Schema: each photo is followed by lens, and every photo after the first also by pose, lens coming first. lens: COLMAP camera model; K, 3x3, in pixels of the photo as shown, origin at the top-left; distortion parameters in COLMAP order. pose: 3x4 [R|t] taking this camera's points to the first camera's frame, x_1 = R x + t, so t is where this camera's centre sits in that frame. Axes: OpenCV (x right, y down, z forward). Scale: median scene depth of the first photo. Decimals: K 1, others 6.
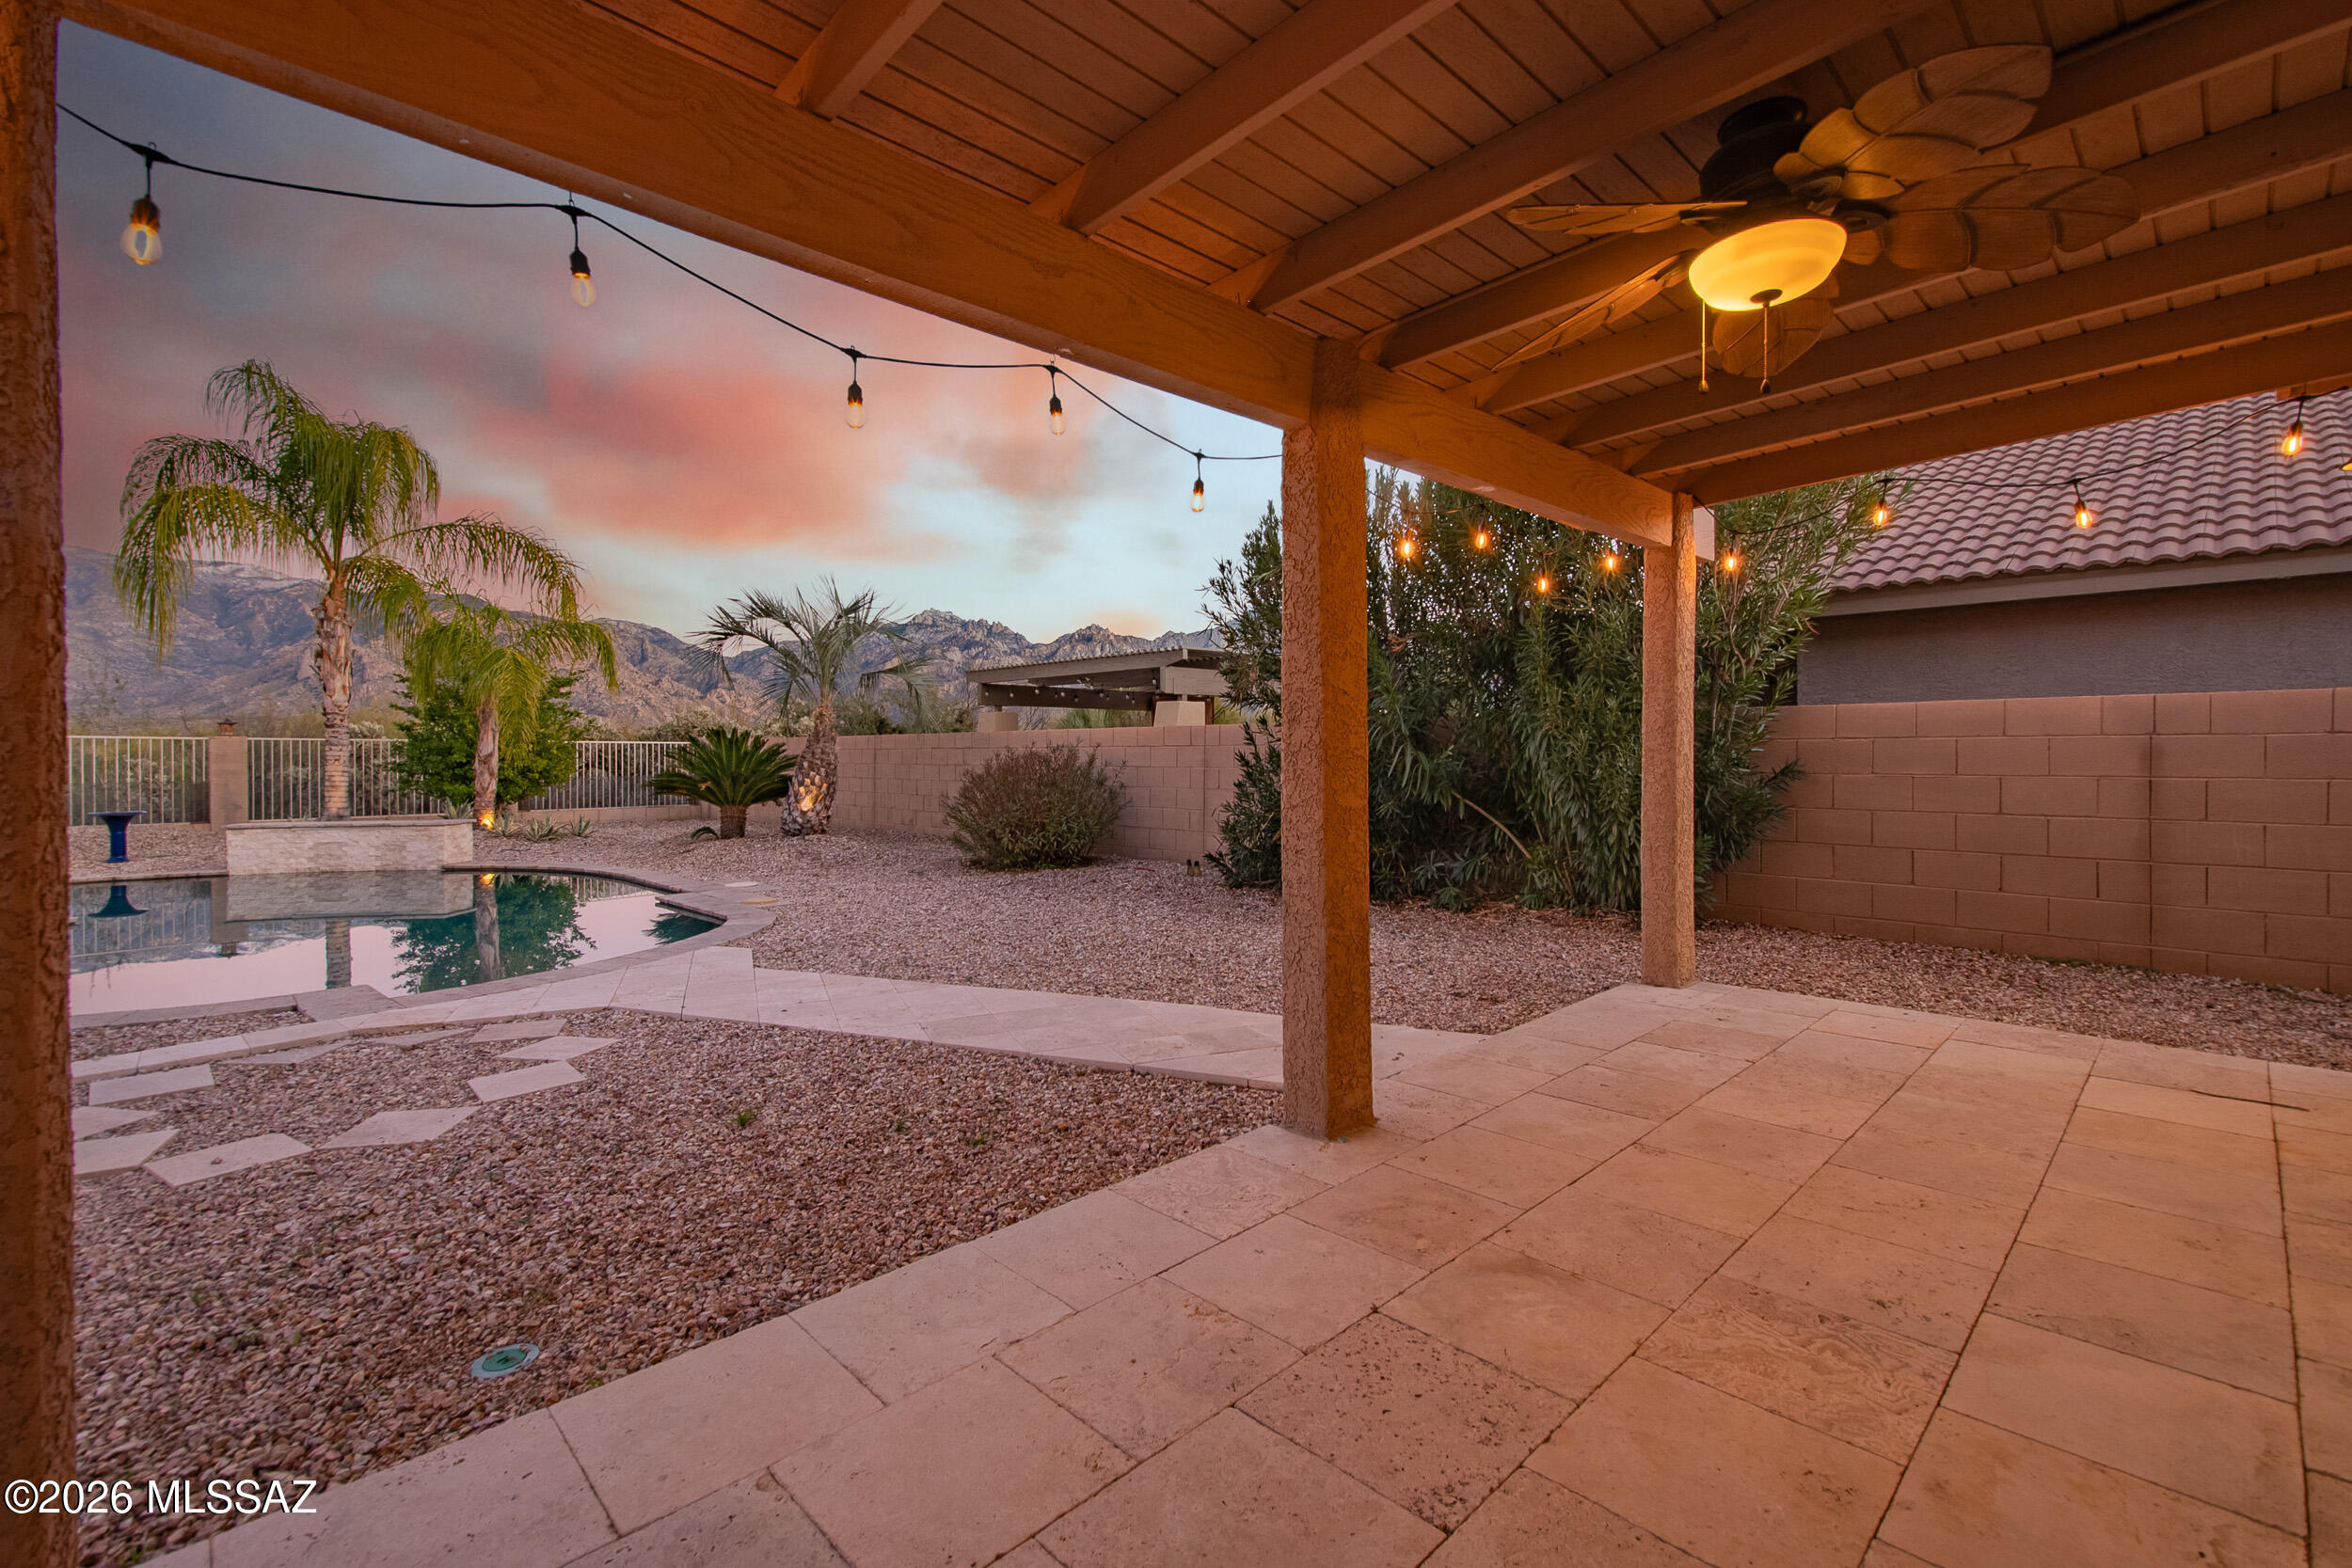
lens RADIAL K [[999.3, 0, 1176.0], [0, 999.3, 784.0], [0, 0, 1]] dist [0.000309, 0.000075]
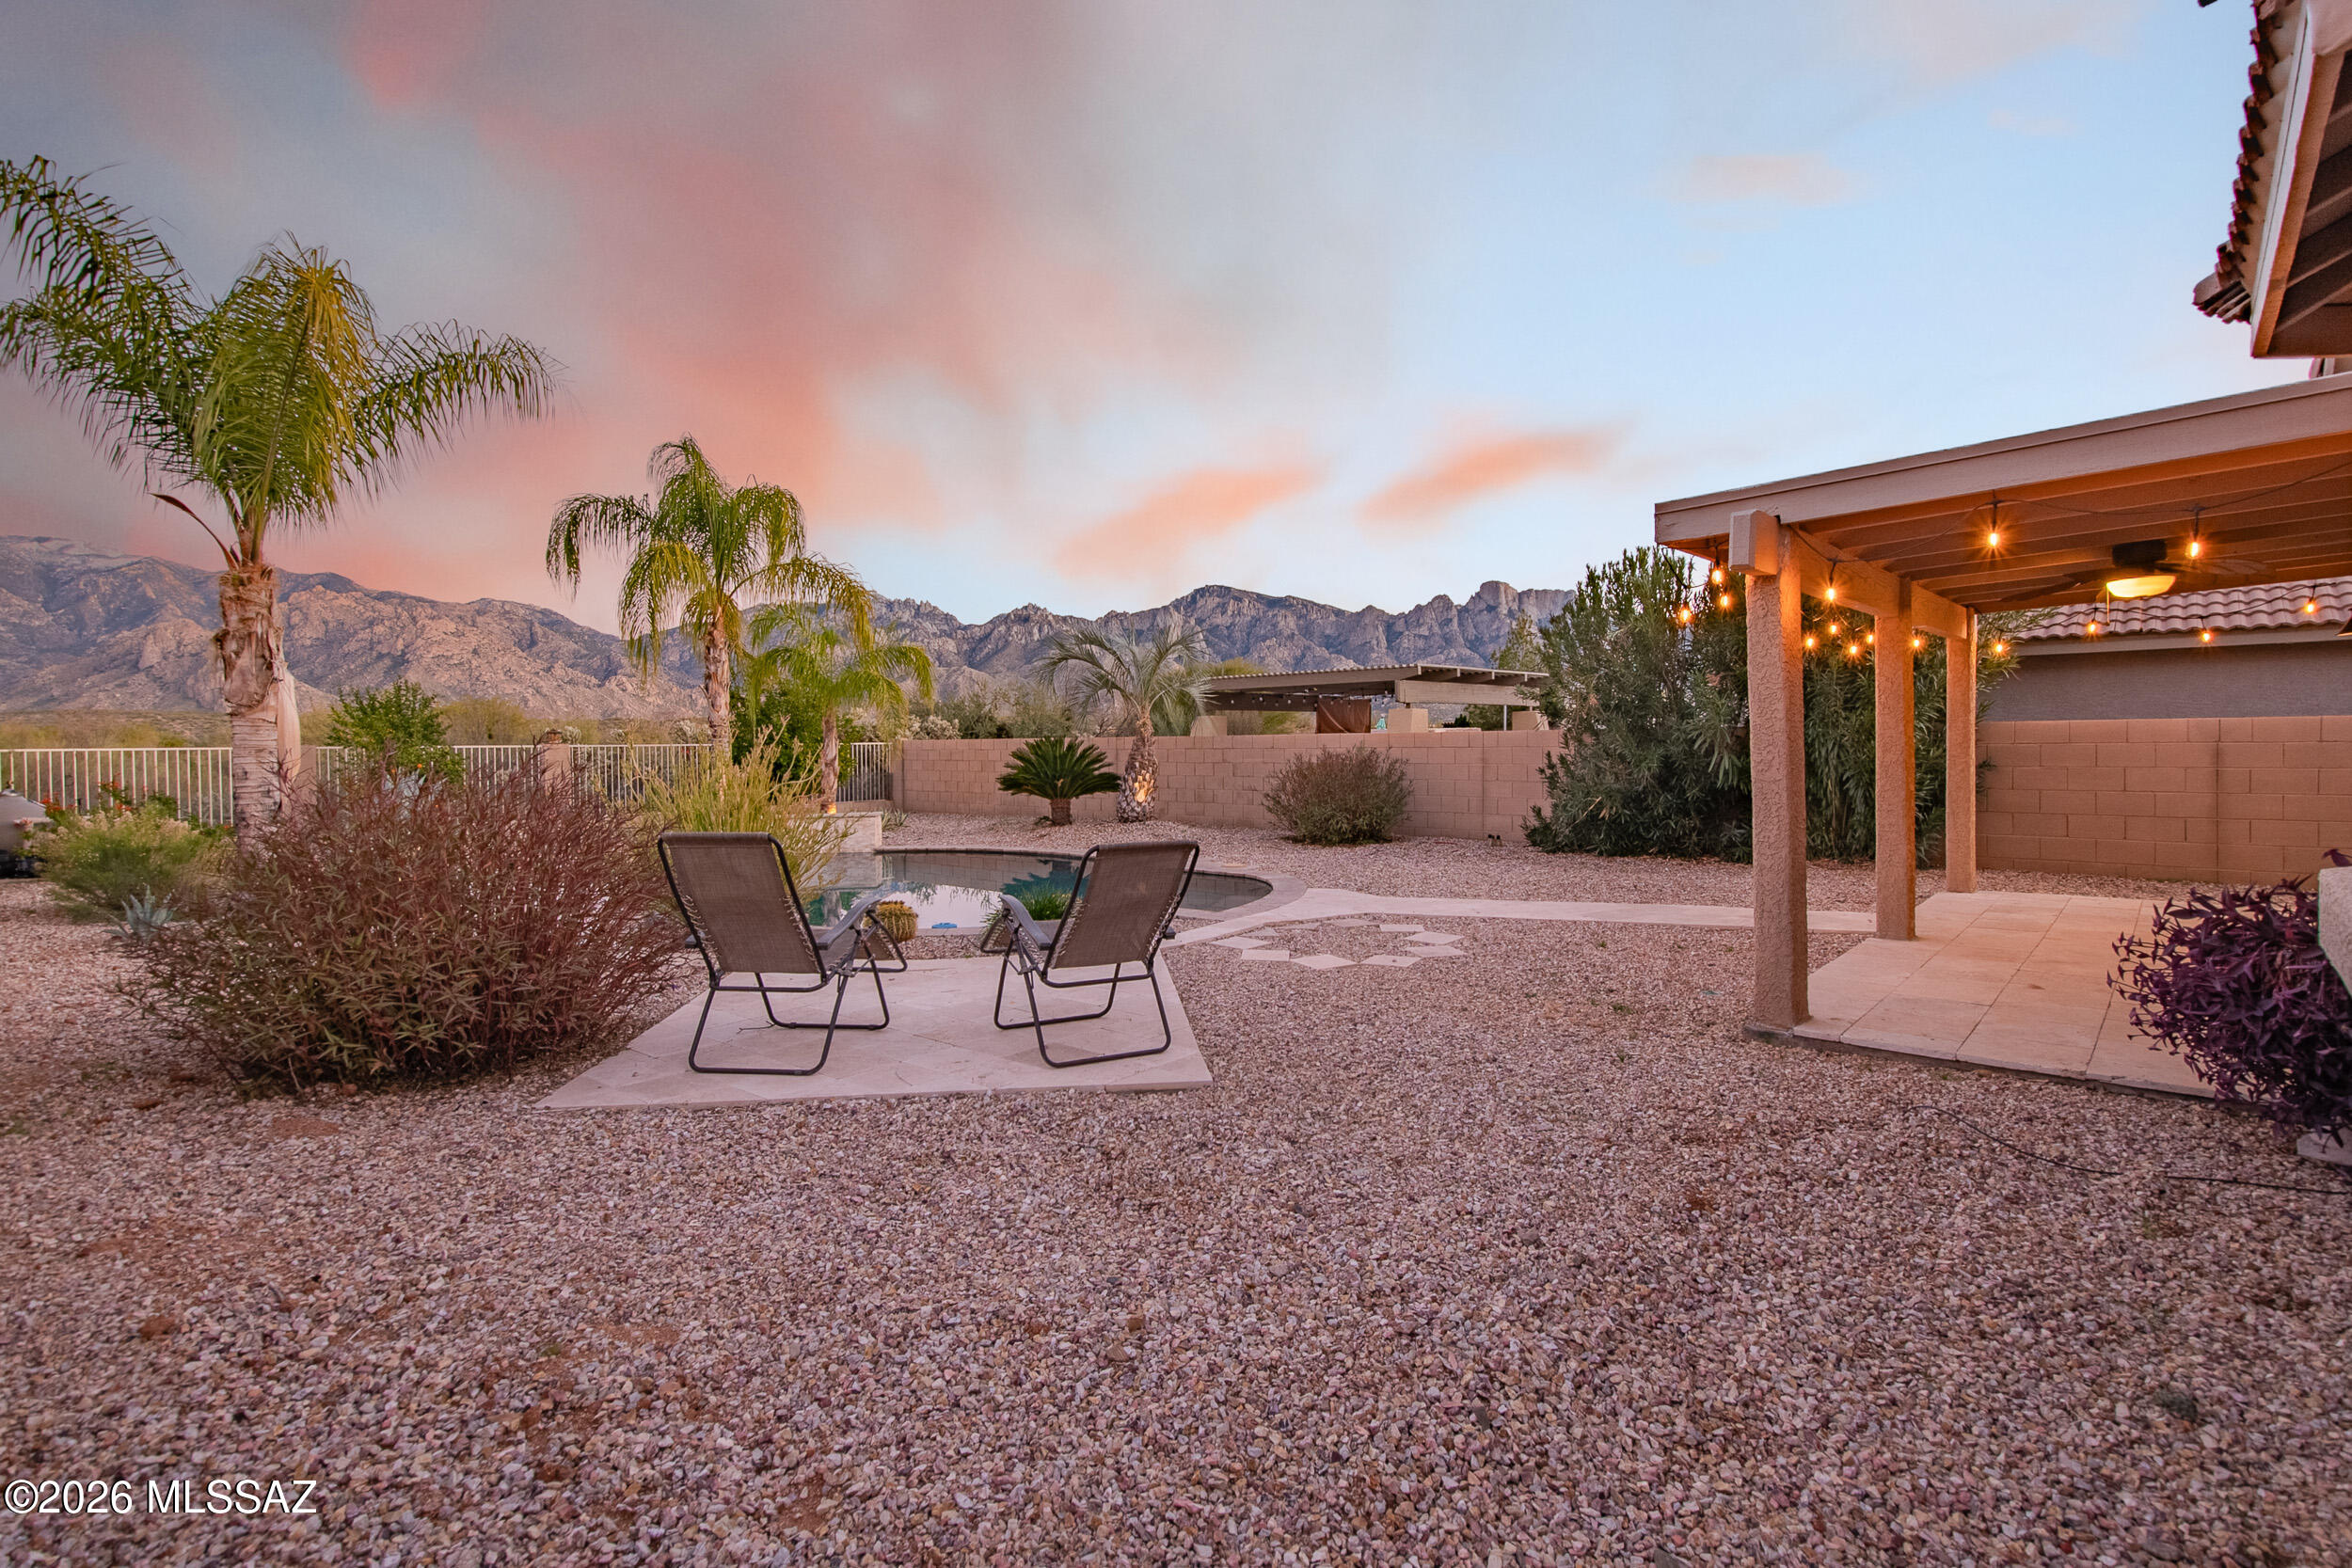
lens RADIAL K [[1063.9, 0, 1176.0], [0, 1063.9, 784.0], [0, 0, 1]] dist [-0.001822, -0.000514]
pose [[0.998375, -0.012593, 0.055585, -0.667032], [0.012019, 0.999871, 0.010661, -0.014681], [-0.055712, -0.009975, 0.998397, -0.521563]]
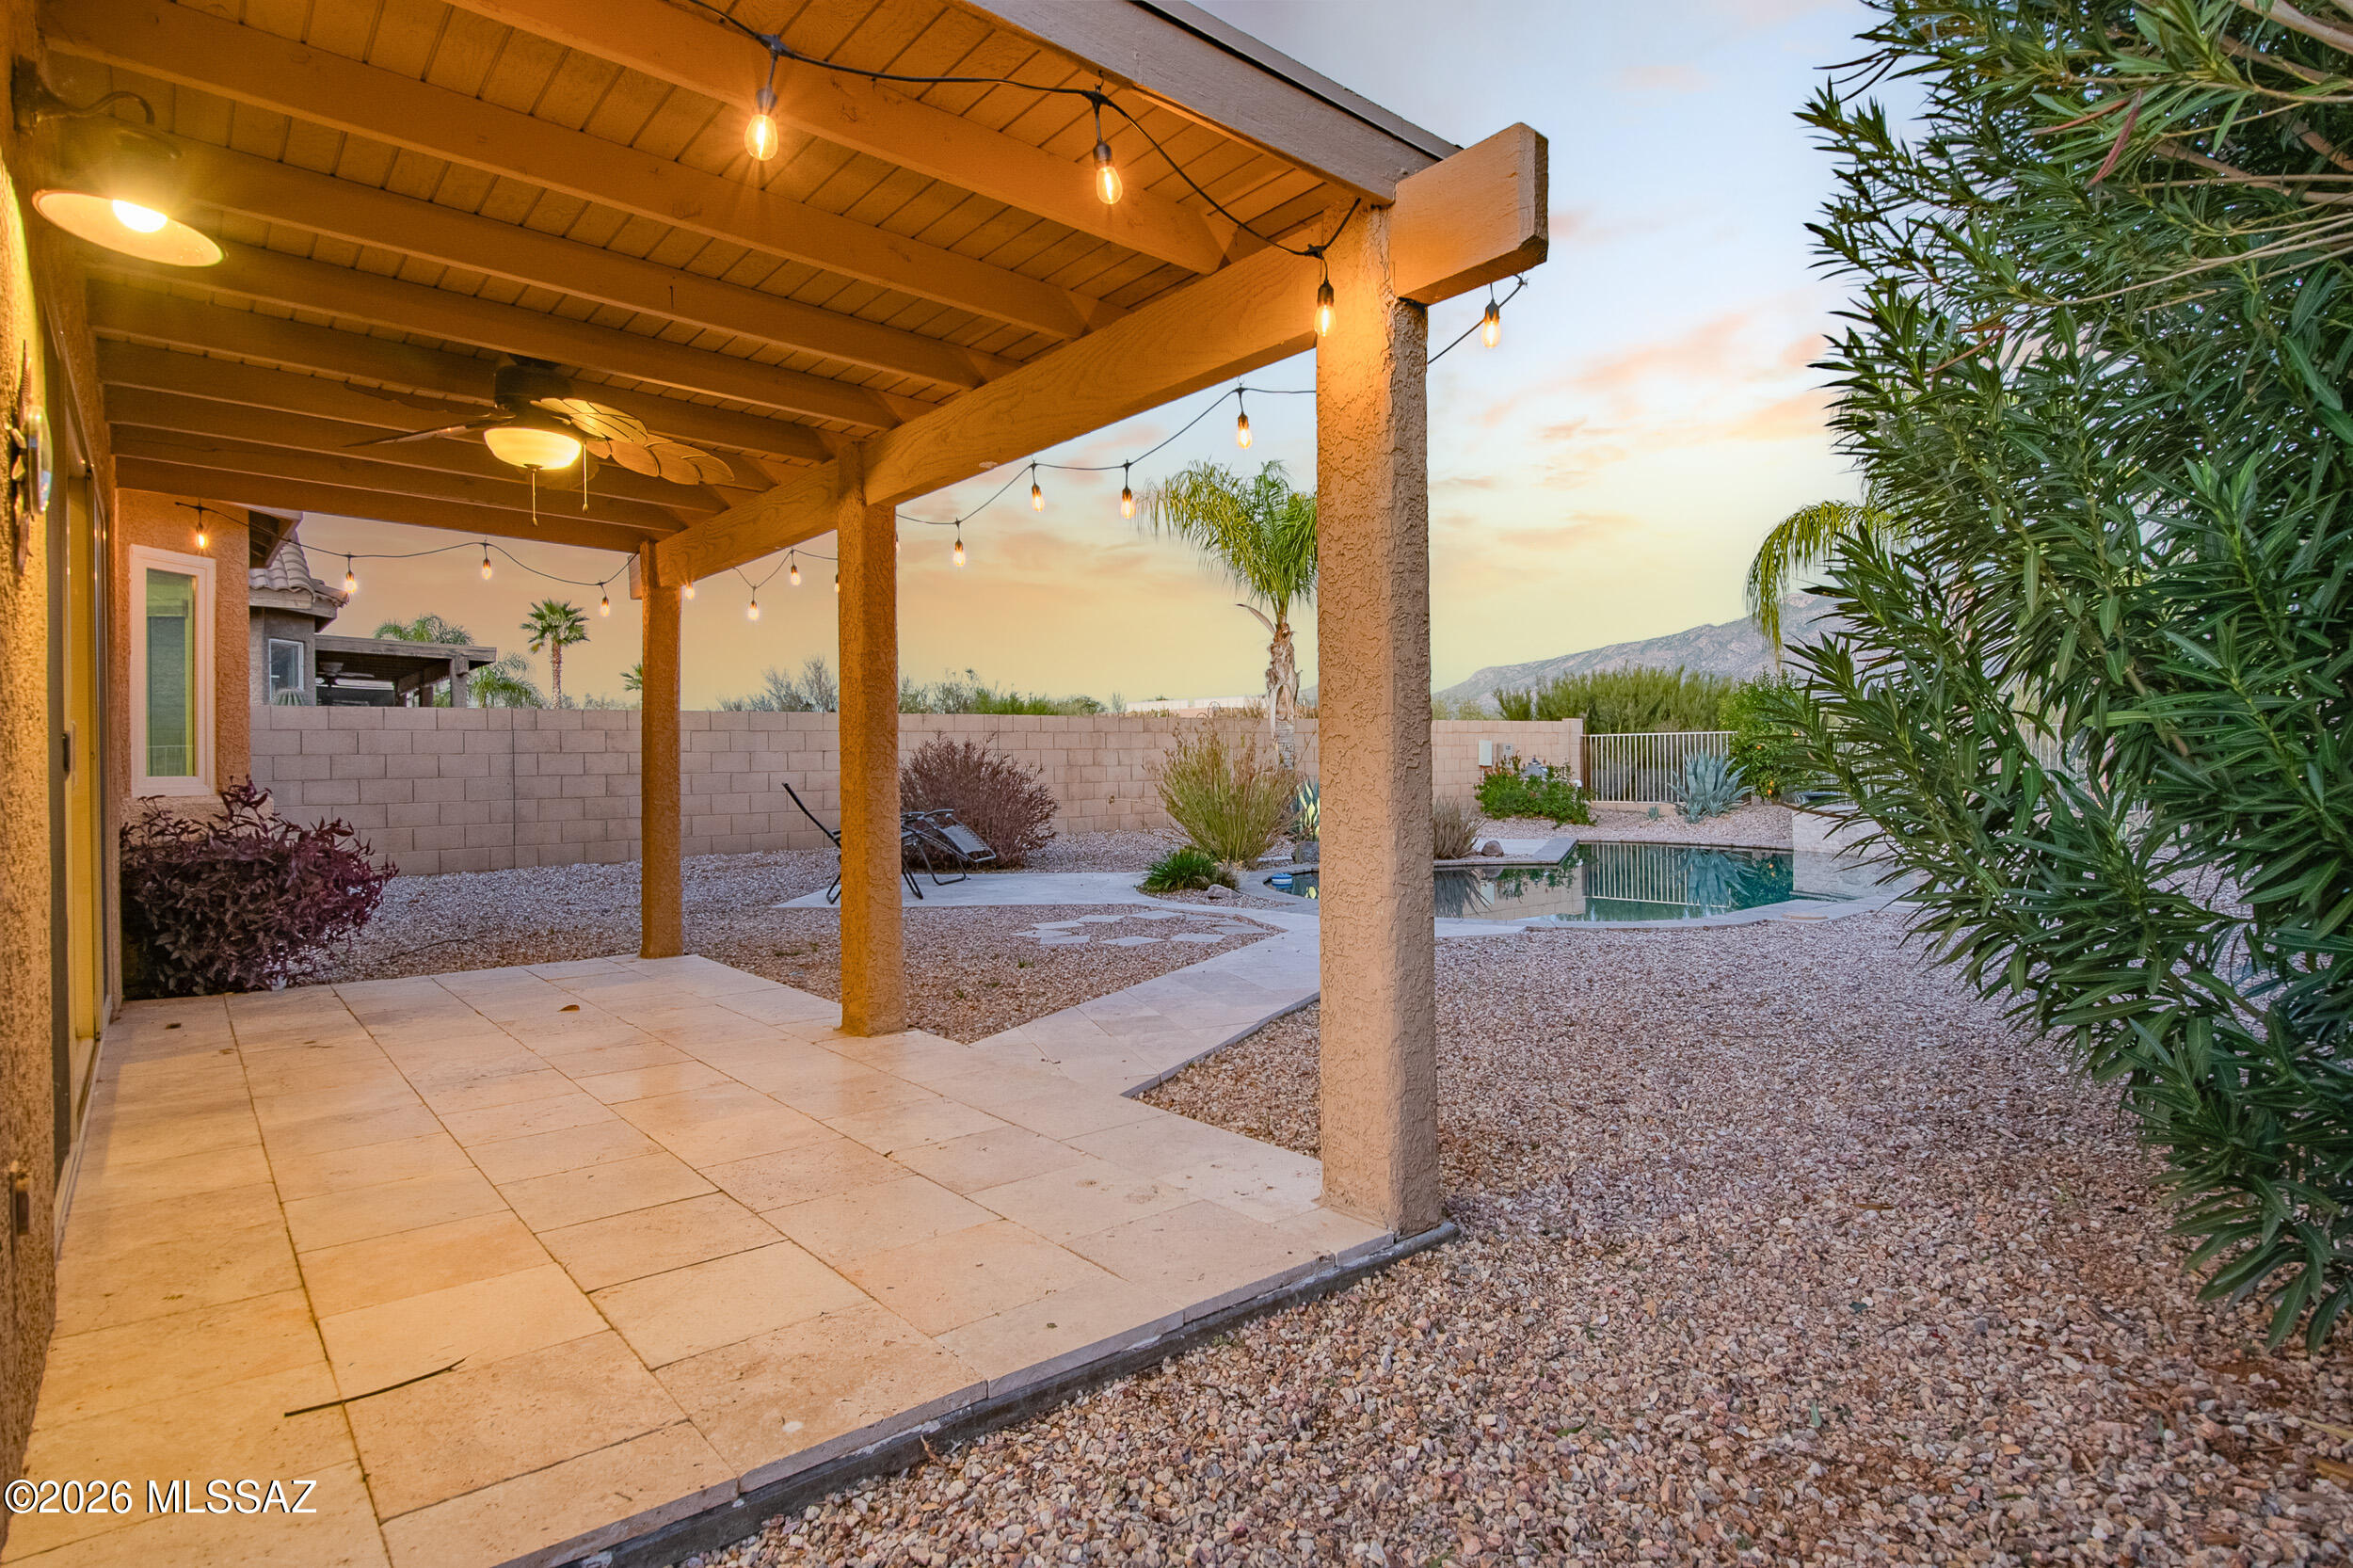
lens RADIAL K [[1214.5, 0, 1176.5], [0, 1214.5, 784.0], [0, 0, 1]] dist [-0.000746, -0.000075]
pose [[-0.062630, 0.007792, -0.998006, 1.440723], [0.002601, 0.999967, 0.007644, -0.002830], [0.998033, -0.002117, -0.062649, 1.253869]]
